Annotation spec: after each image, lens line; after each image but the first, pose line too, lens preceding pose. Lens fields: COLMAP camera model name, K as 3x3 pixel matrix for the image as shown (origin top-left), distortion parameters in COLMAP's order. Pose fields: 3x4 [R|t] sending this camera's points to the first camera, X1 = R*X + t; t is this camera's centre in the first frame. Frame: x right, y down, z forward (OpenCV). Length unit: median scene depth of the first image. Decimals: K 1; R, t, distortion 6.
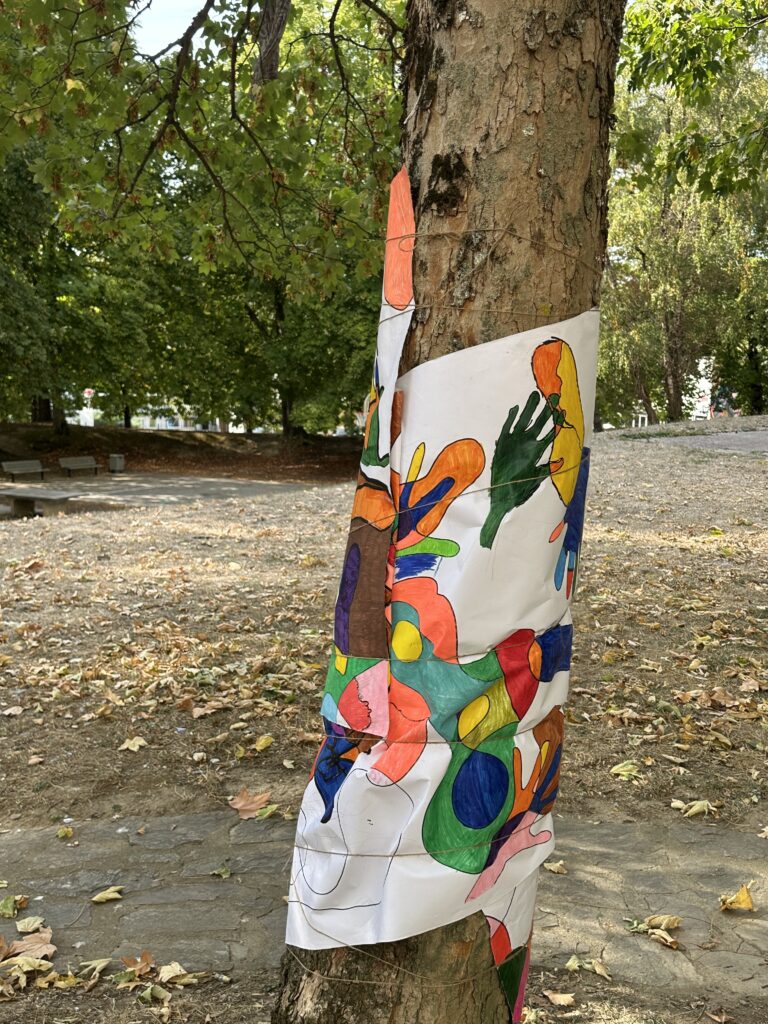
lens RADIAL K [[1279.3, 0, 384.4], [0, 1279.3, 509.7], [0, 0, 1]] dist [0.120201, 0.000000]
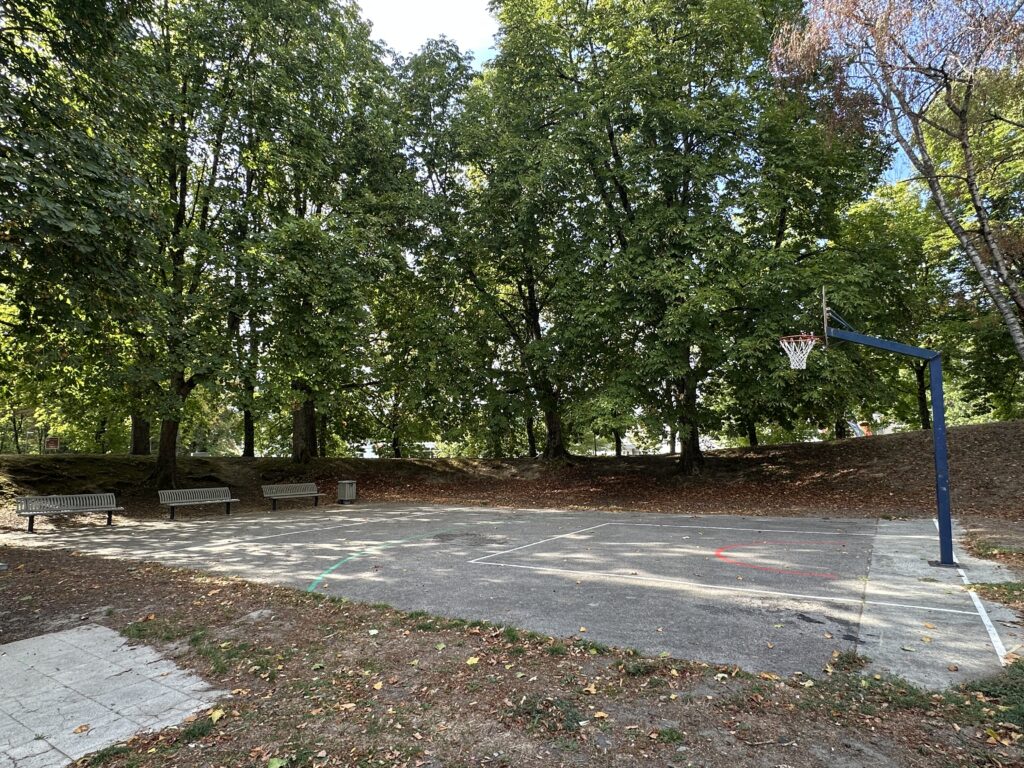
lens RADIAL K [[565.7, 0, 507.0], [0, 565.7, 382.4], [0, 0, 1]] dist [-0.004316, -0.000115]
pose [[0.996953, -0.040301, -0.066794, -0.081845], [0.022826, 0.969447, -0.244235, -0.013483], [0.074596, 0.241966, 0.967413, 0.653414]]
